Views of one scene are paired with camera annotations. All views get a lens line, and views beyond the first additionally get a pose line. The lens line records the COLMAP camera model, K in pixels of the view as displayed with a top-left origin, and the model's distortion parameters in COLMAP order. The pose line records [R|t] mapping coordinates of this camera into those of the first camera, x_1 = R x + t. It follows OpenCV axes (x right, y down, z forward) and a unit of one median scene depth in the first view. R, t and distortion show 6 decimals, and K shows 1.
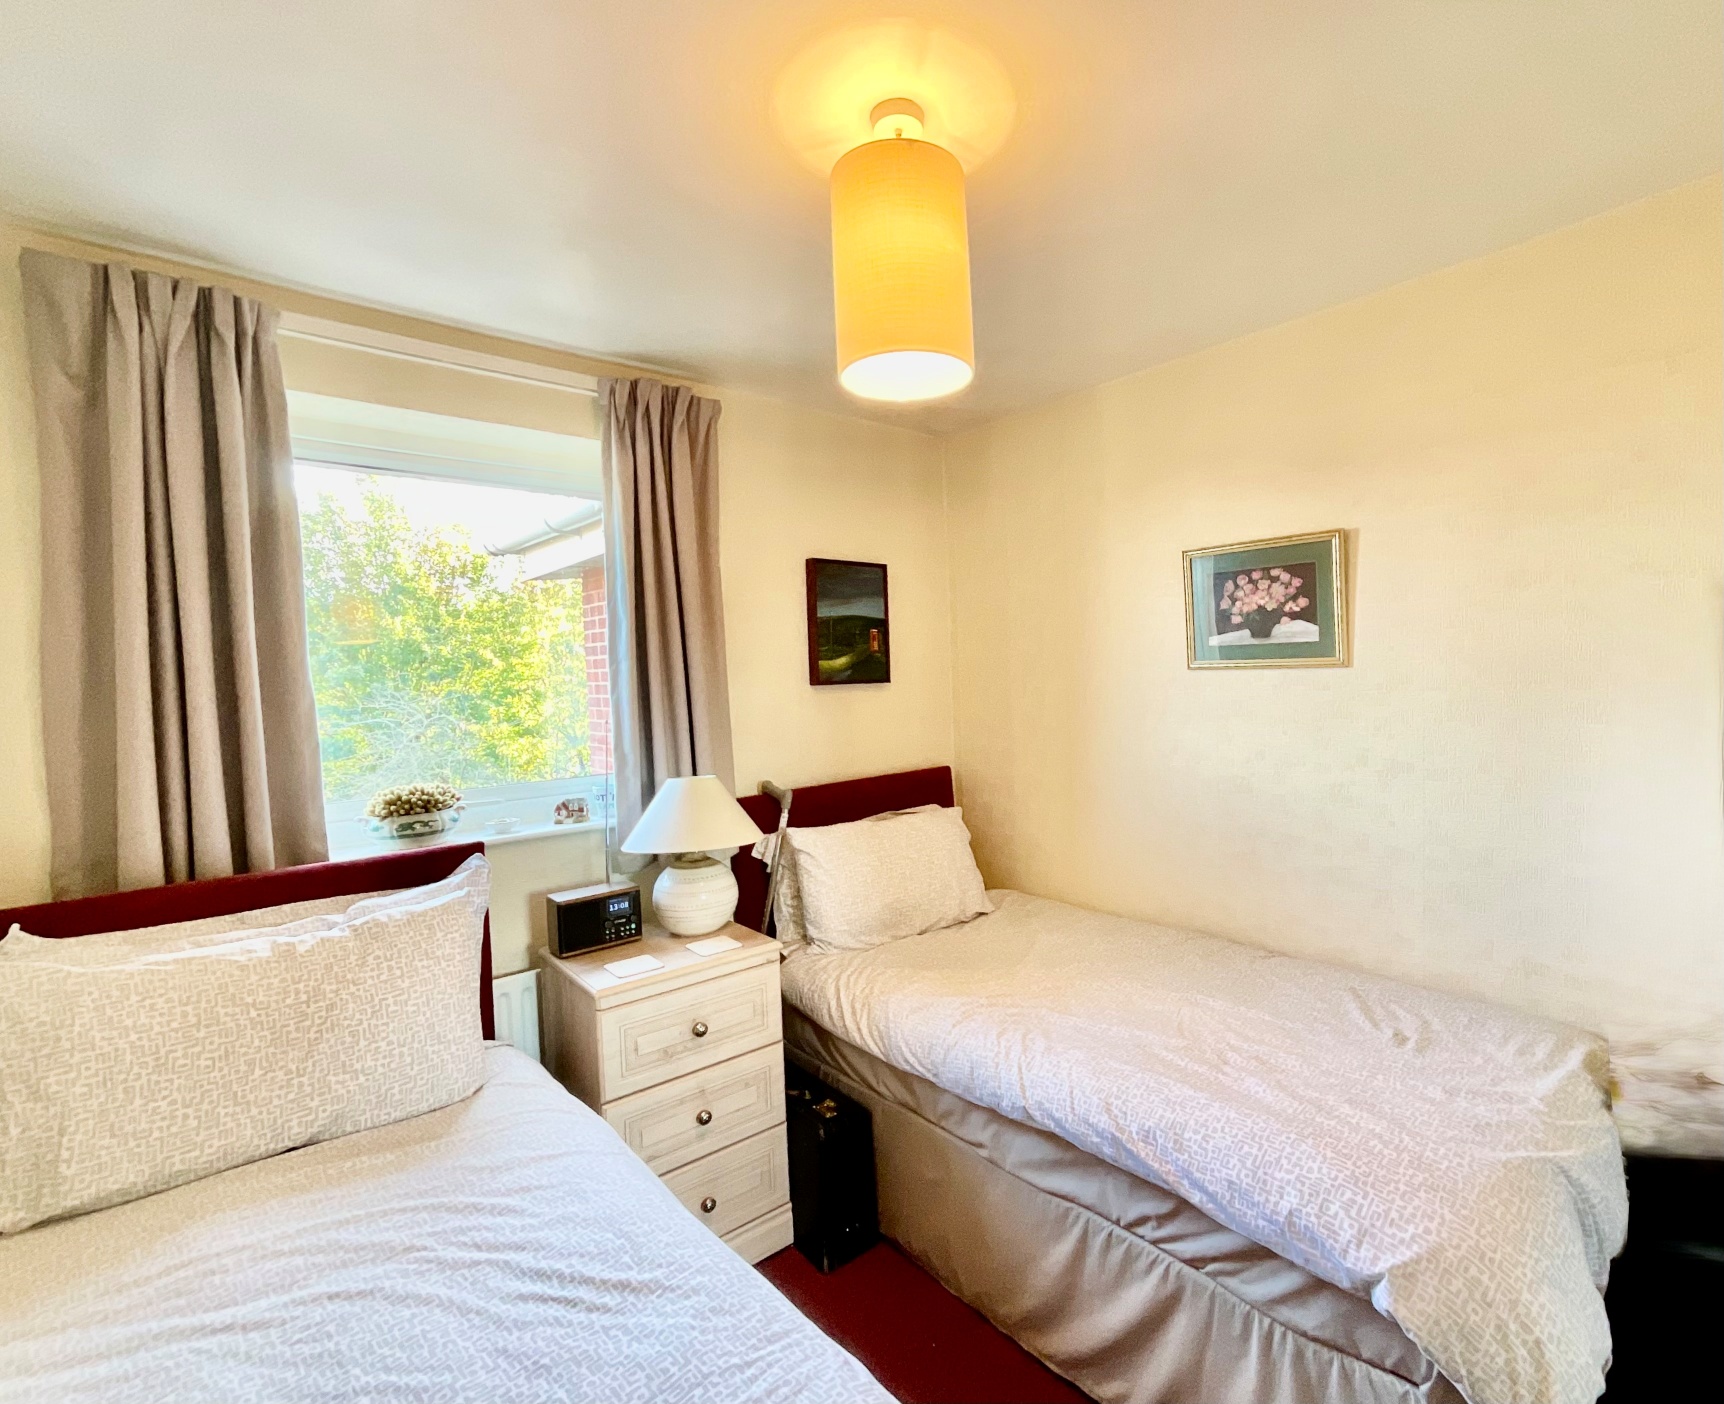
lens RADIAL K [[869.7, 0, 889.4], [0, 869.7, 699.1], [0, 0, 1]] dist [0.005435, 0.000555]
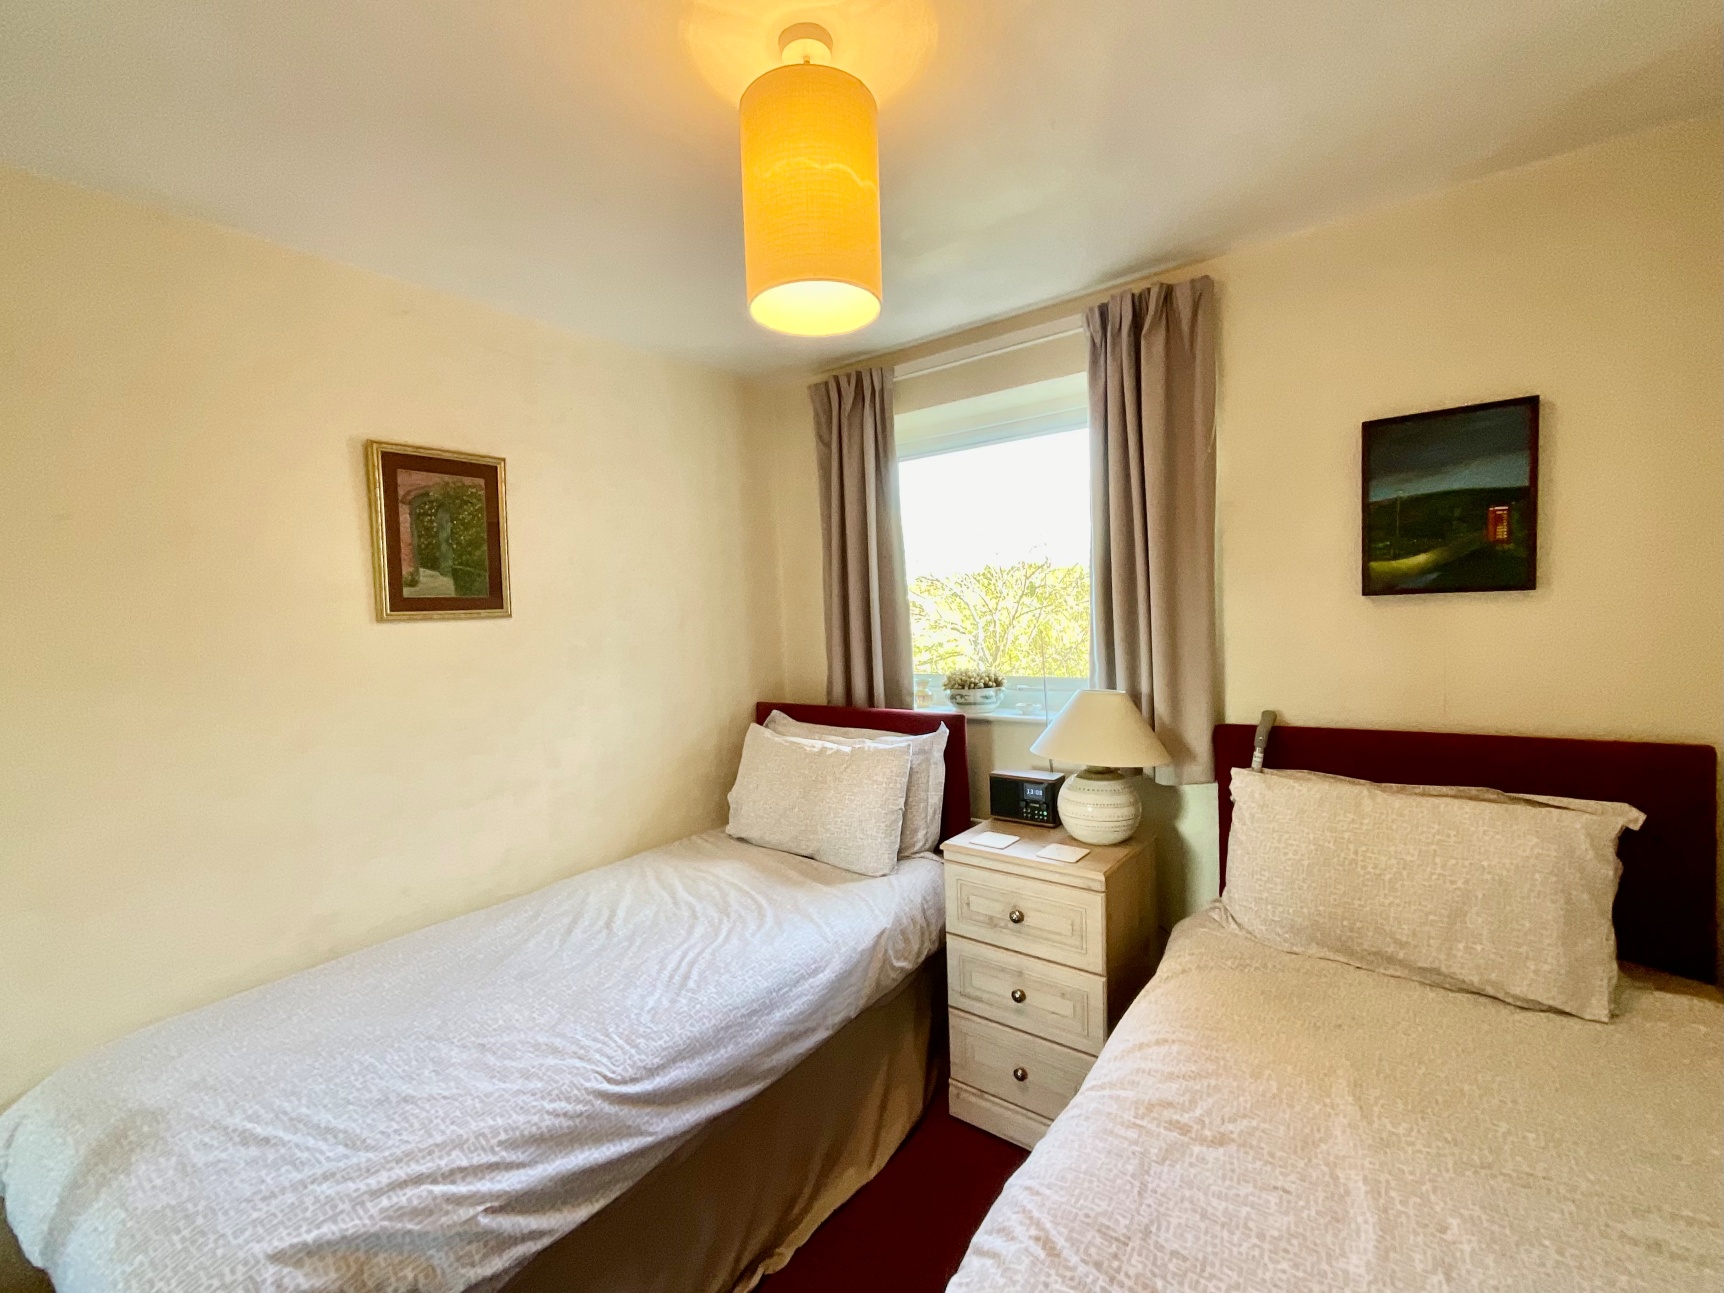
lens RADIAL K [[761.1, 0, 872.2], [0, 761.1, 644.5], [0, 0, 1]] dist [-0.000497, 0.000927]
pose [[0.181404, 0.072226, -0.980753, 0.575512], [0.006708, 0.997185, 0.074677, -0.030660], [0.983386, -0.020125, 0.180409, 0.565950]]
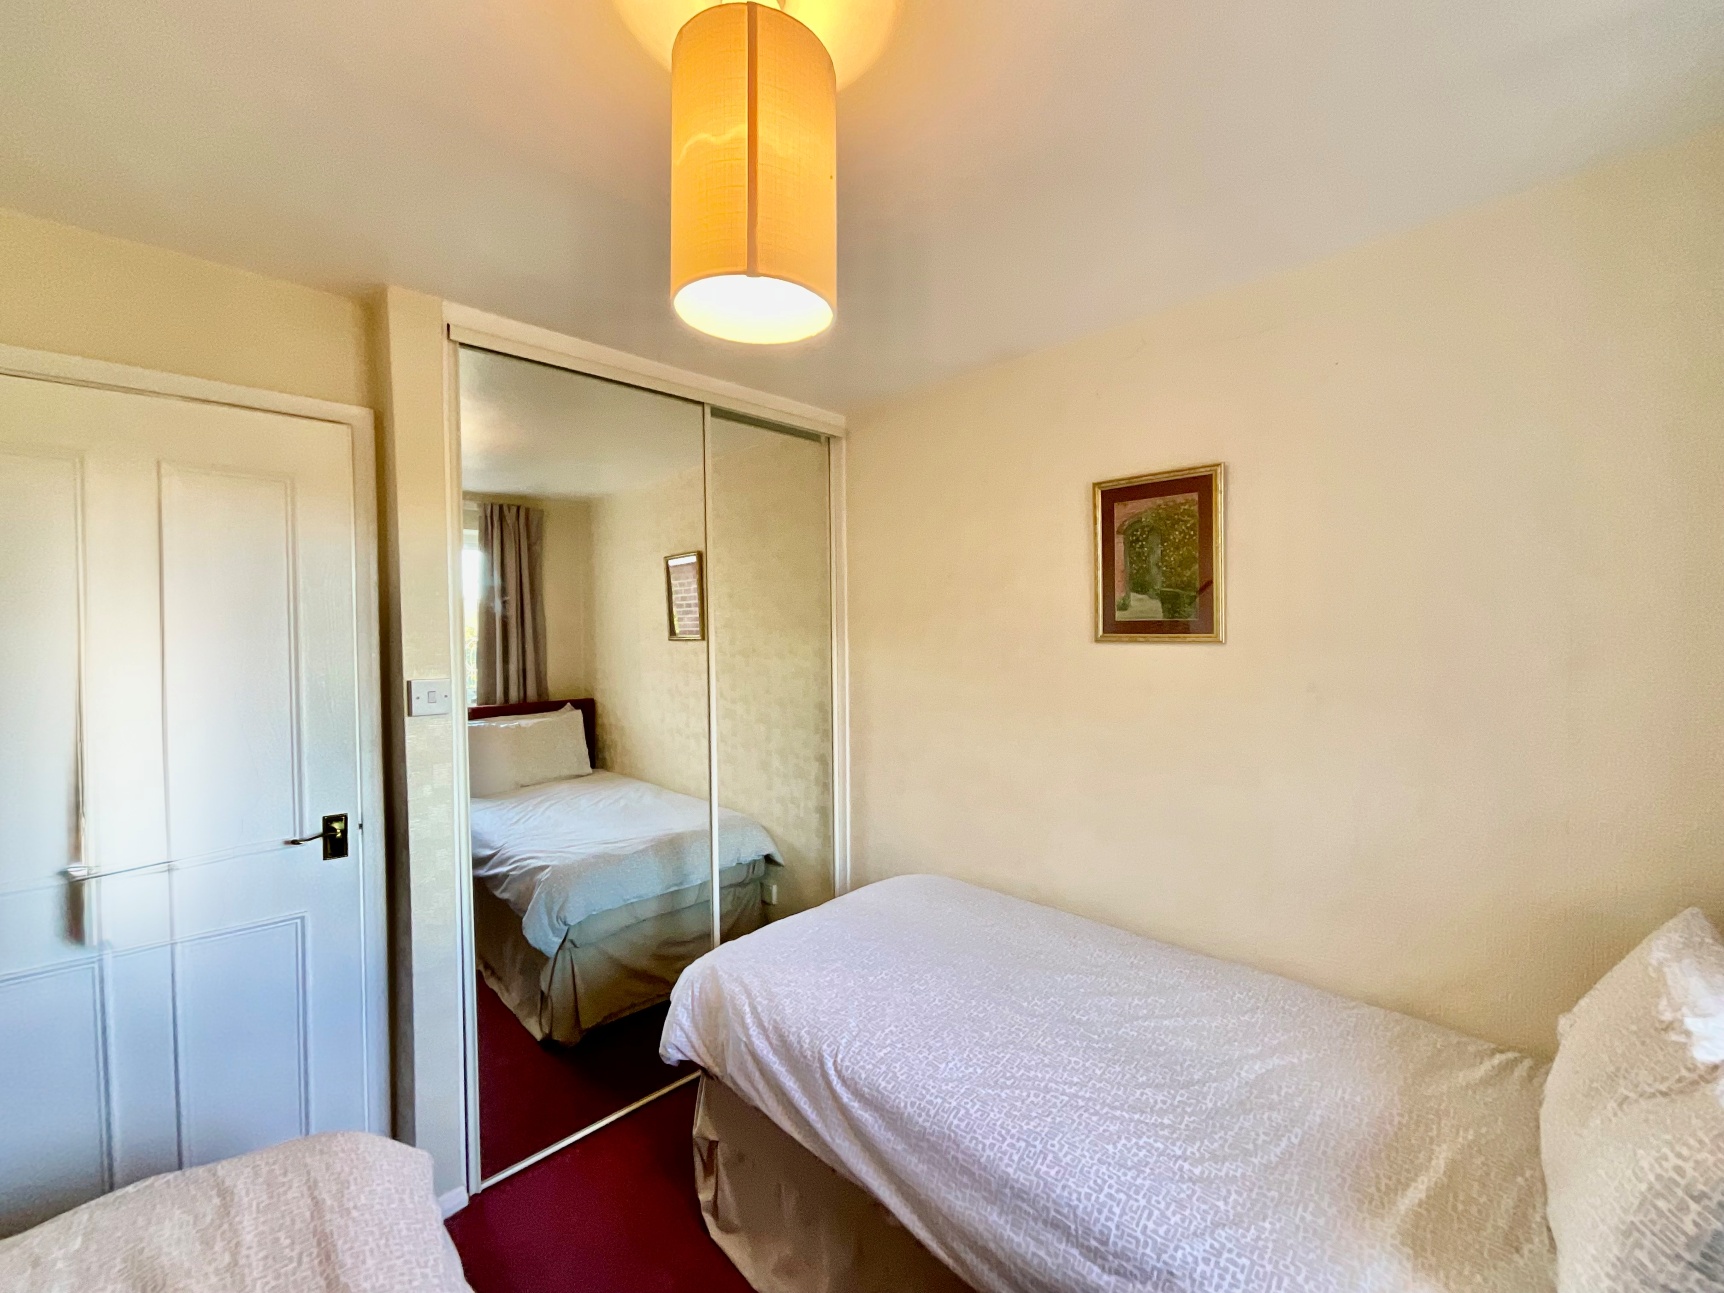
lens RADIAL K [[701.0, 0, 862.0], [0, 701.0, 646.5], [0, 0, 1]] dist [0.000952, 0.000364]
pose [[-0.999006, 0.041707, -0.015706, -0.038106], [0.040719, 0.997445, 0.058692, -0.054476], [0.018113, 0.057994, -0.998153, 1.061298]]
